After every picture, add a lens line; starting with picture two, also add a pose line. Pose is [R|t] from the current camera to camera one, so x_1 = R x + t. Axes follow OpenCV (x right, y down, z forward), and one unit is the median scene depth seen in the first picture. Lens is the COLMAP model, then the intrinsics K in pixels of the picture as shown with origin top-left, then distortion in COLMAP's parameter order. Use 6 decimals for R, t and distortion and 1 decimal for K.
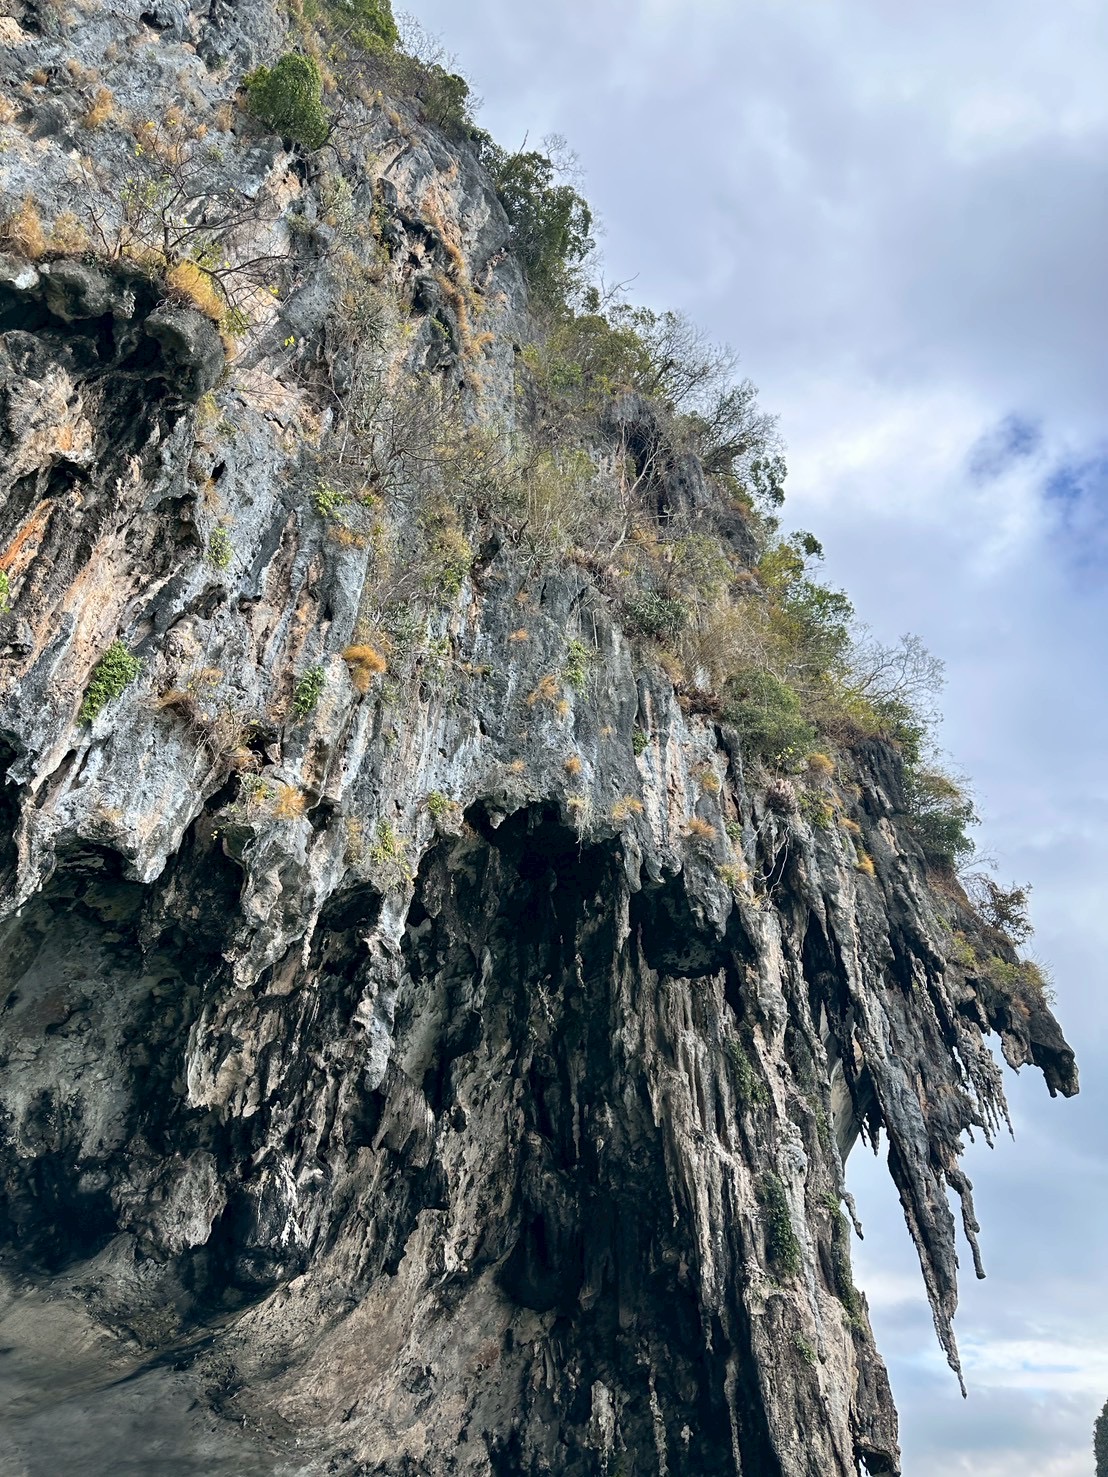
lens RADIAL K [[1069.9, 0, 536.9], [0, 1069.9, 732.4], [0, 0, 1]] dist [0.101171, -0.154483]
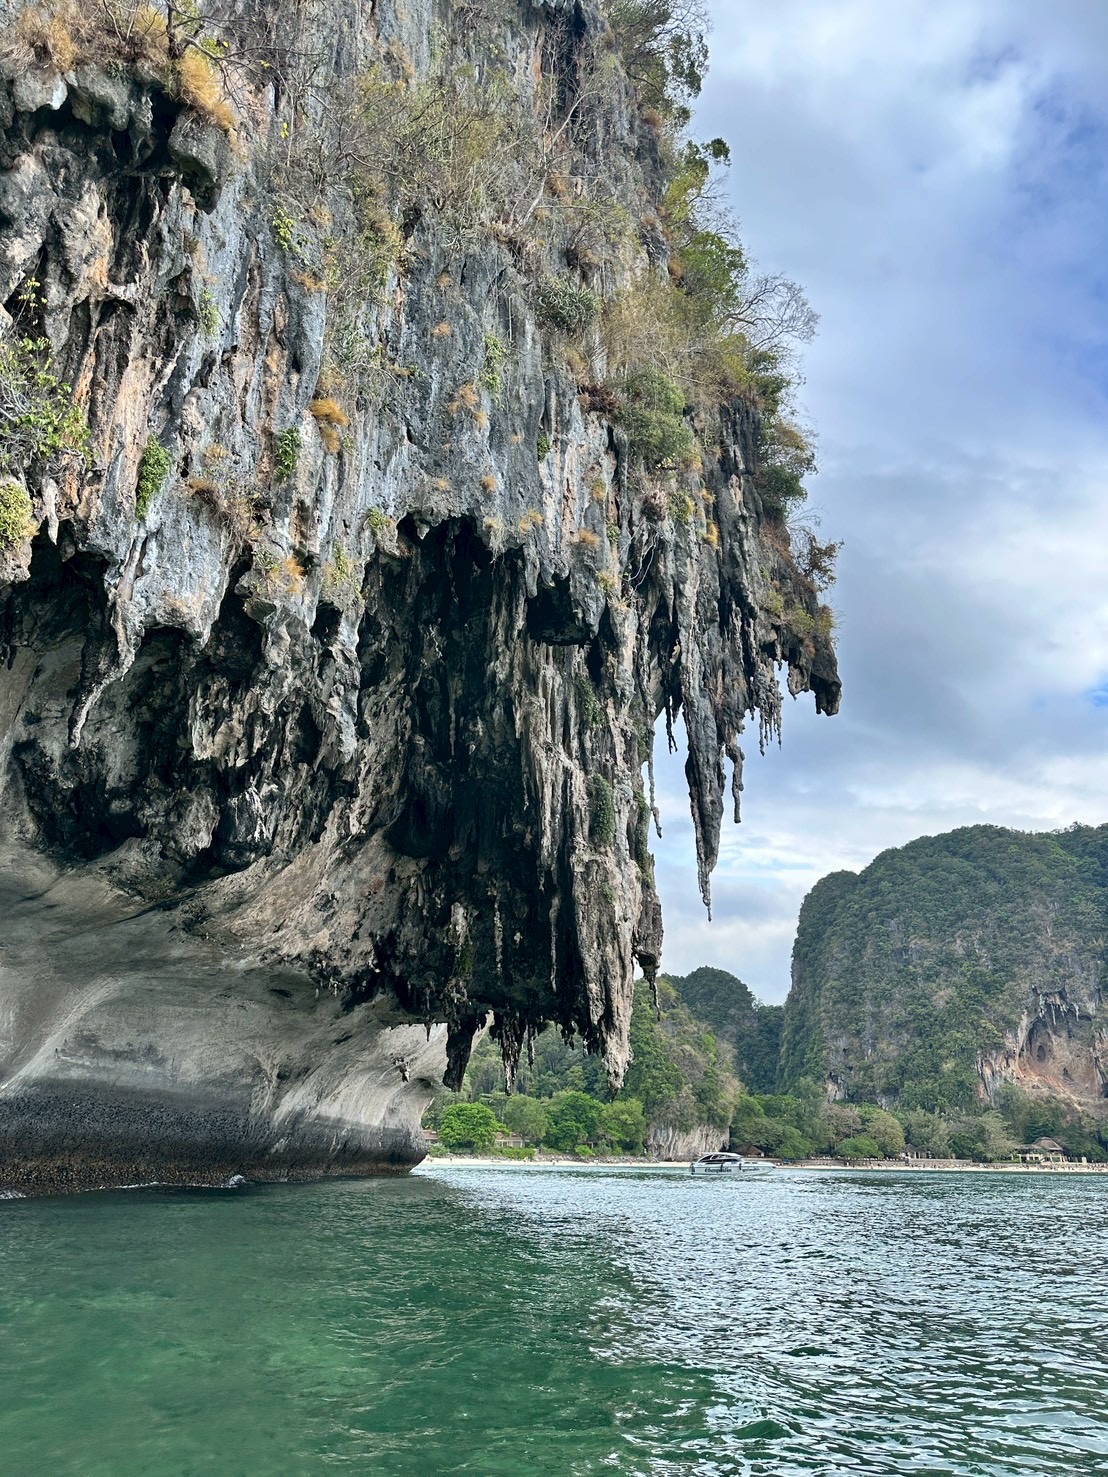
lens RADIAL K [[1018.6, 0, 555.1], [0, 1018.6, 786.2], [0, 0, 1]] dist [0.163002, -0.213029]
pose [[0.984324, 0.040894, 0.171561, -0.114008], [-0.112505, 0.894718, 0.432230, -0.255309], [-0.135823, -0.444756, 0.885293, -0.230614]]
